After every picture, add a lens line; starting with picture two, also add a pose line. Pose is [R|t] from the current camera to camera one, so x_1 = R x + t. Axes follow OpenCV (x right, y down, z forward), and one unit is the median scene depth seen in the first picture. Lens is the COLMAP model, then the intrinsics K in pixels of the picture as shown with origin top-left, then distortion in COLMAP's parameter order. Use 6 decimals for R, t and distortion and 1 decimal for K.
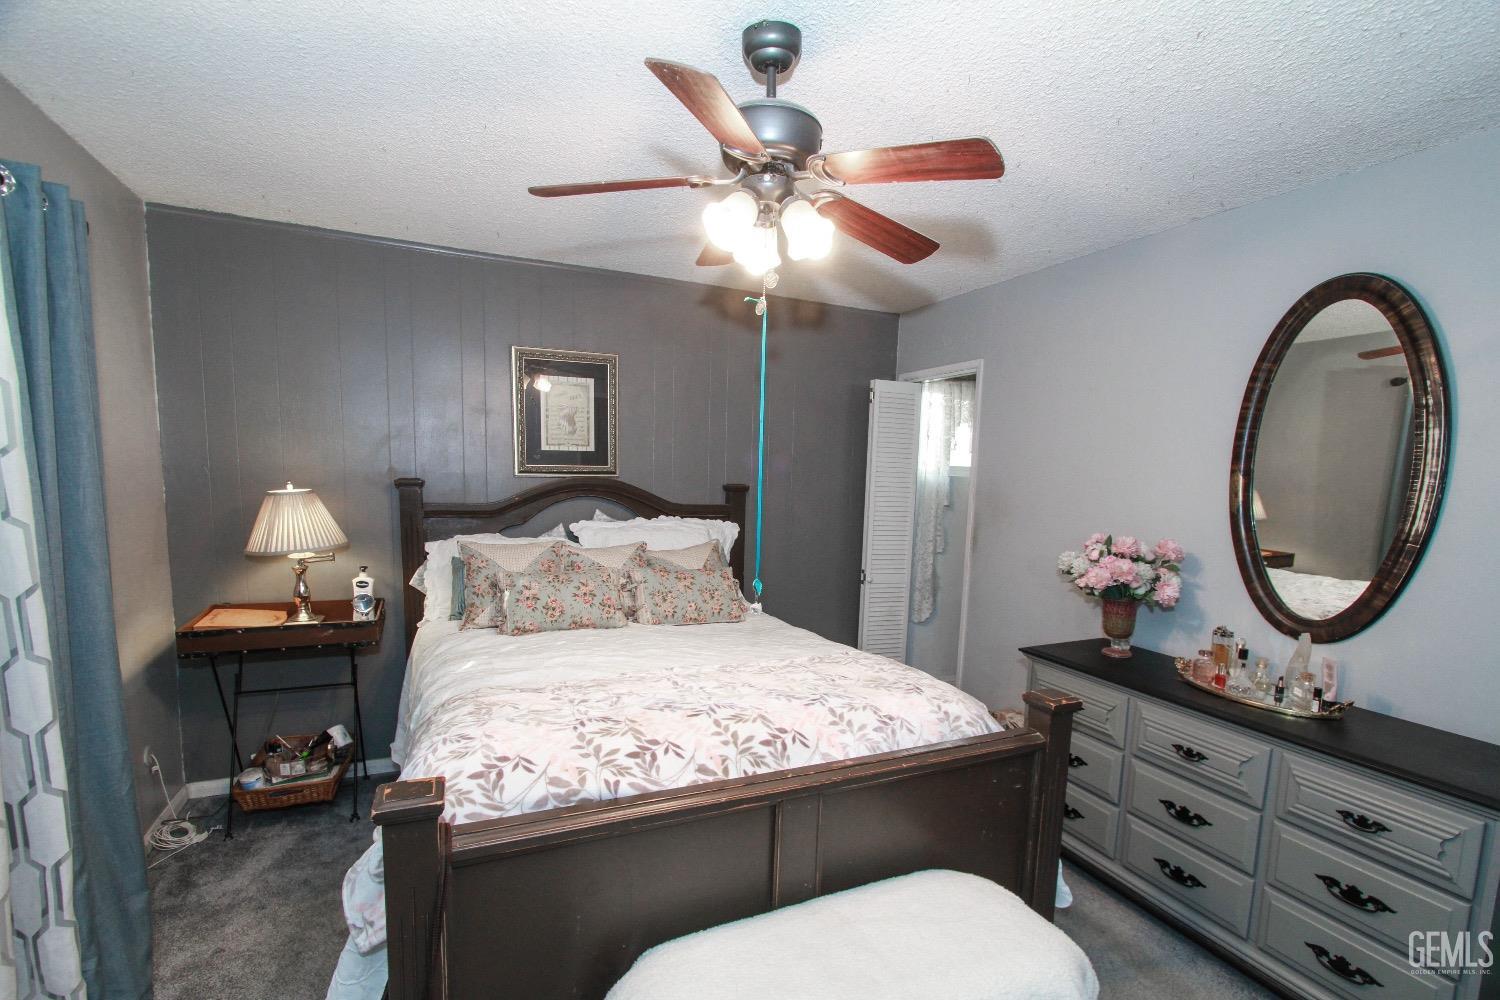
lens RADIAL K [[705.1, 0, 750.0], [0, 705.1, 500.0], [0, 0, 1]] dist [-0.019394, -0.000128]
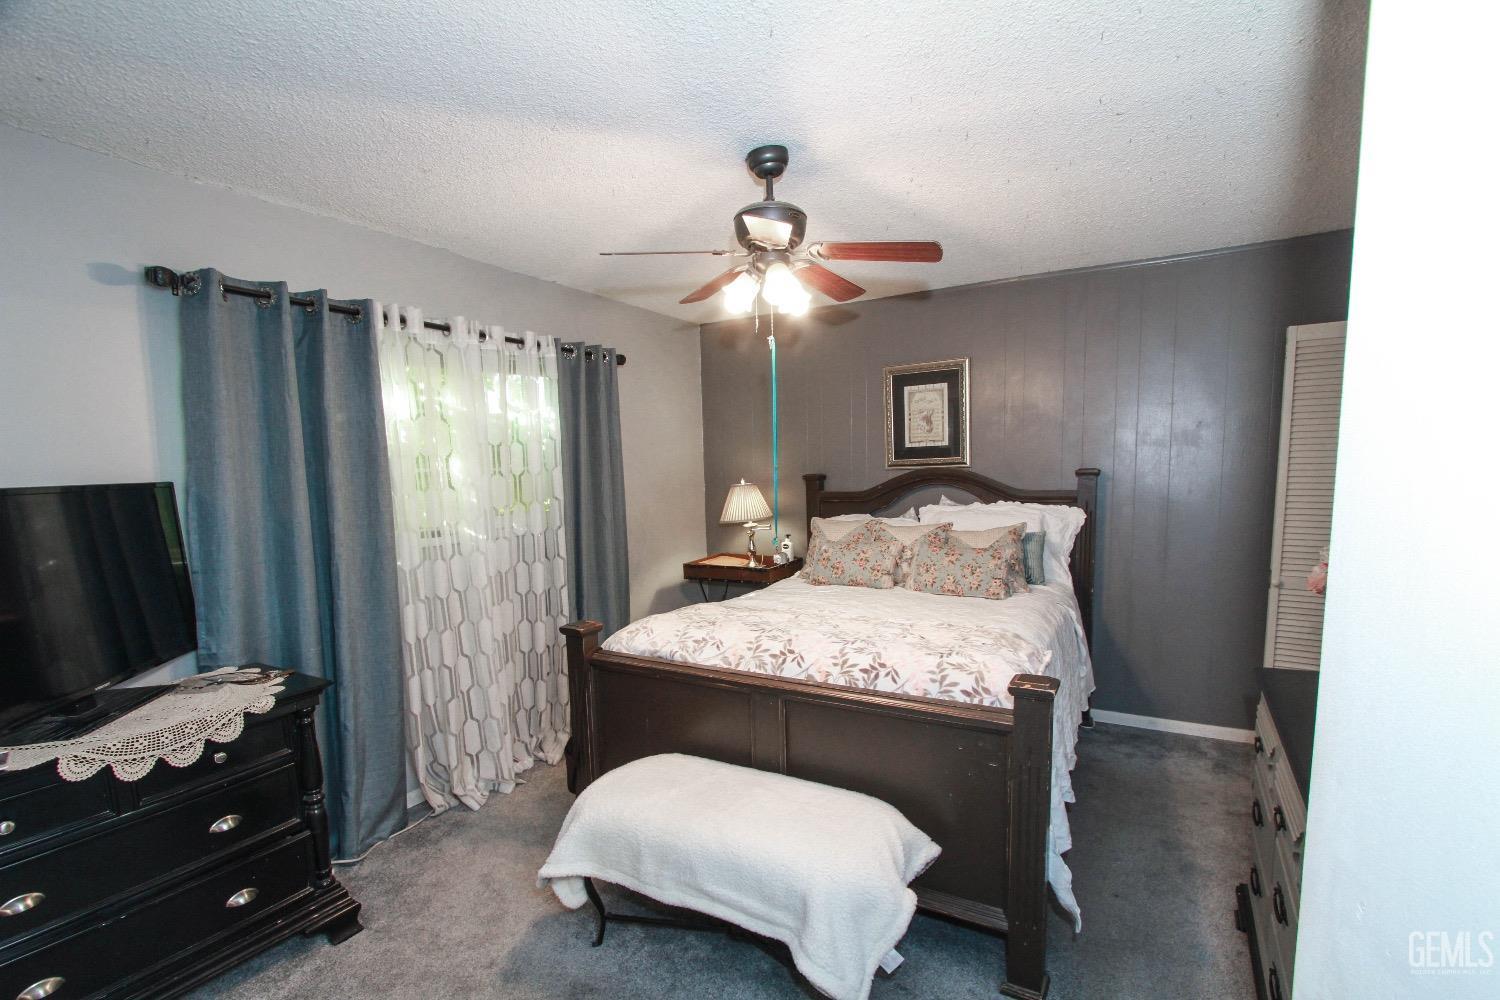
lens RADIAL K [[705.1, 0, 750.0], [0, 705.1, 500.0], [0, 0, 1]] dist [-0.019394, -0.000128]
pose [[0.561190, -0.002944, -0.827682, 0.644094], [0.013224, 0.999898, 0.005409, 0.012004], [0.827581, -0.013981, 0.561172, 0.091845]]
